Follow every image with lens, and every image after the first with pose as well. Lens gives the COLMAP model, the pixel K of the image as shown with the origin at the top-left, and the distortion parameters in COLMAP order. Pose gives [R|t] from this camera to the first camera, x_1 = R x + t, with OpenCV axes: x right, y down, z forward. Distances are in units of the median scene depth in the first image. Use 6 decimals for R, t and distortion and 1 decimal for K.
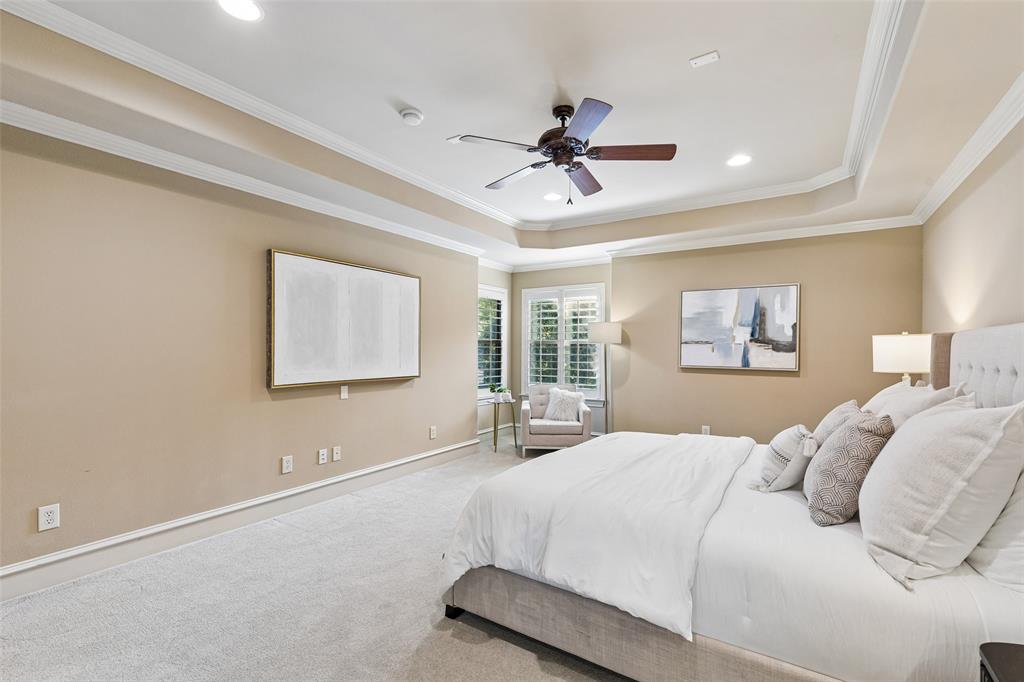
lens RADIAL K [[464.7, 0, 508.8], [0, 464.7, 348.0], [0, 0, 1]] dist [0.012790, -0.000392]
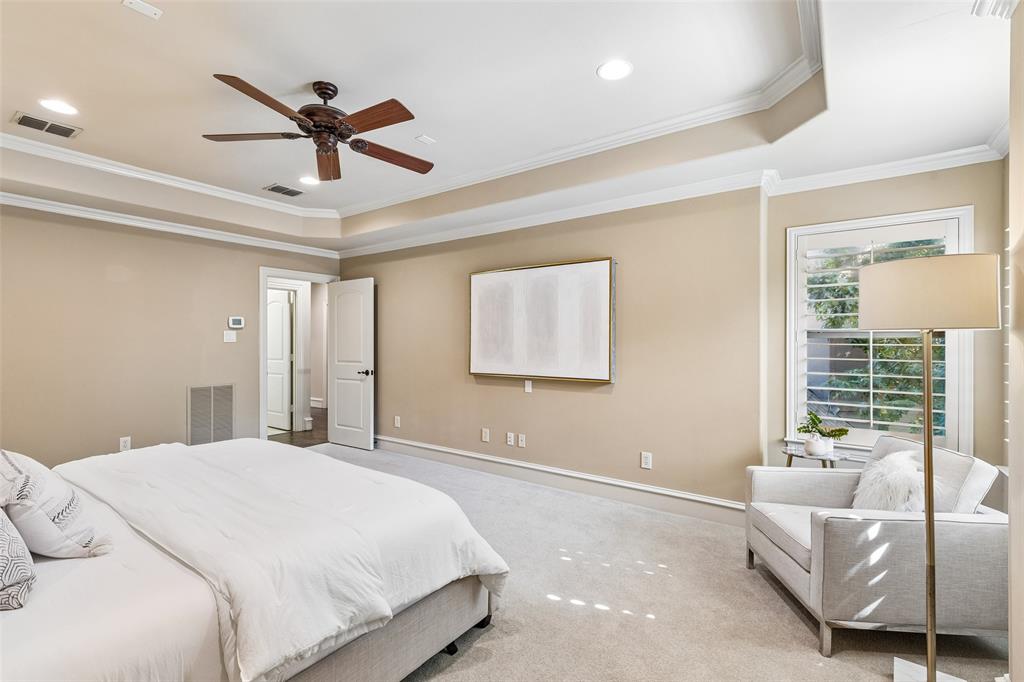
lens RADIAL K [[464.7, 0, 505.7], [0, 464.7, 346.3], [0, 0, 1]] dist [0.012790, -0.000392]
pose [[-0.058788, 0.003107, -0.998266, 0.613872], [-0.003961, 0.999987, 0.003346, -0.001436], [0.998263, 0.004151, -0.058775, 0.856466]]
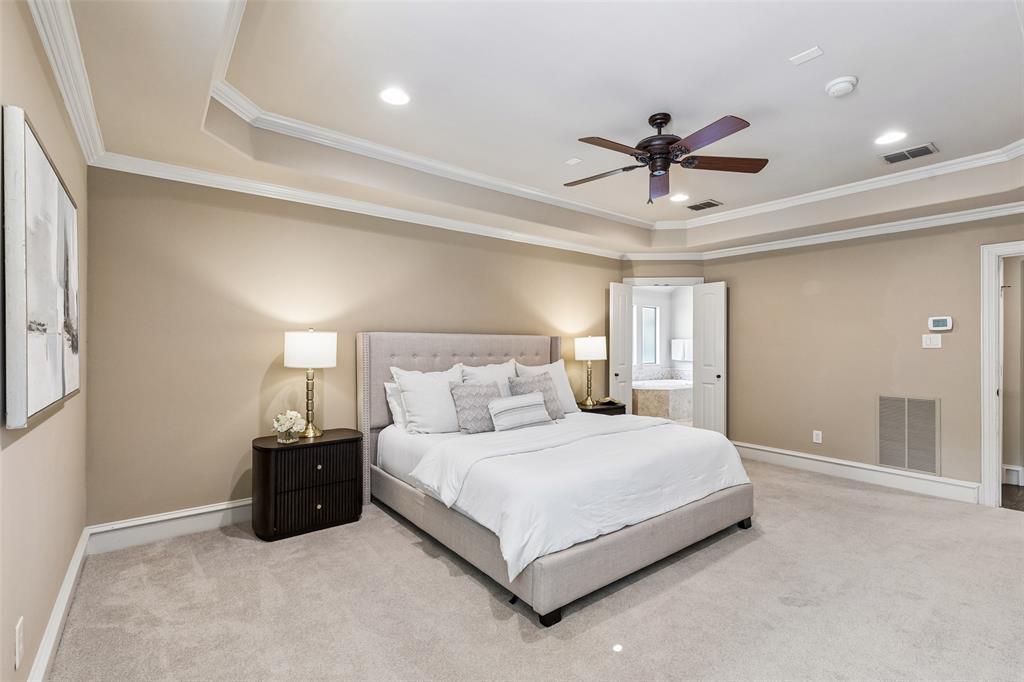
lens RADIAL K [[464.7, 0, 509.5], [0, 464.7, 336.0], [0, 0, 1]] dist [0.012790, -0.000392]
pose [[-0.948214, -0.004999, 0.317594, 0.058644], [-0.011643, 0.999751, -0.019026, -0.001307], [-0.317420, -0.021739, -0.948036, 1.257008]]
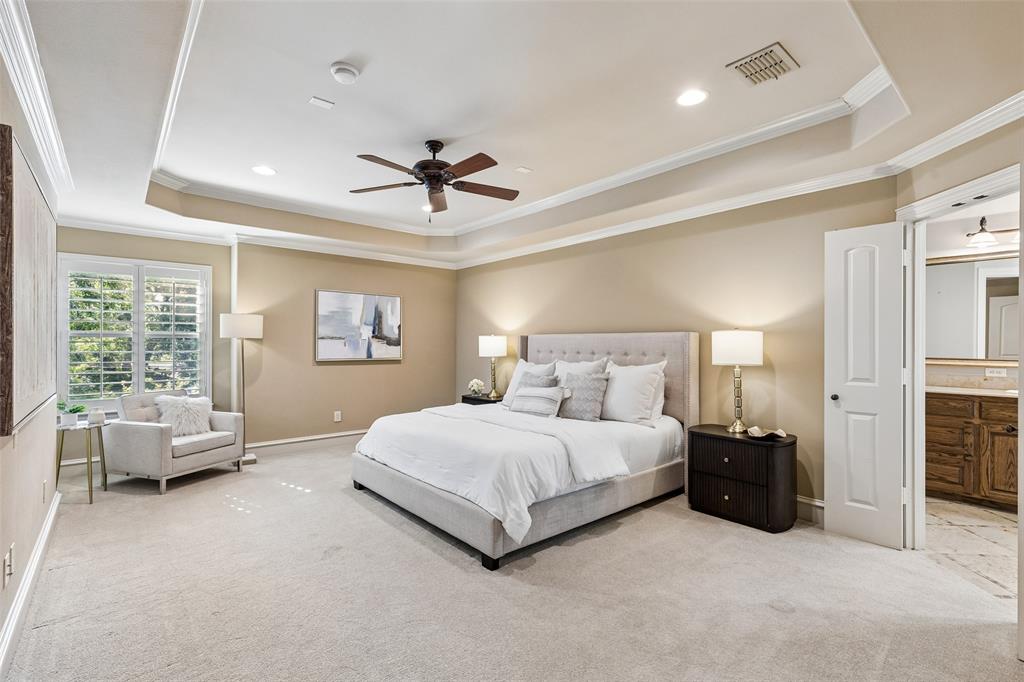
lens RADIAL K [[464.7, 0, 515.9], [0, 464.7, 343.1], [0, 0, 1]] dist [0.012790, -0.000392]
pose [[0.269466, -0.005023, 0.962997, -0.591872], [-0.001507, 0.999983, 0.005637, -0.006883], [-0.963009, -0.002970, 0.269453, 0.292083]]
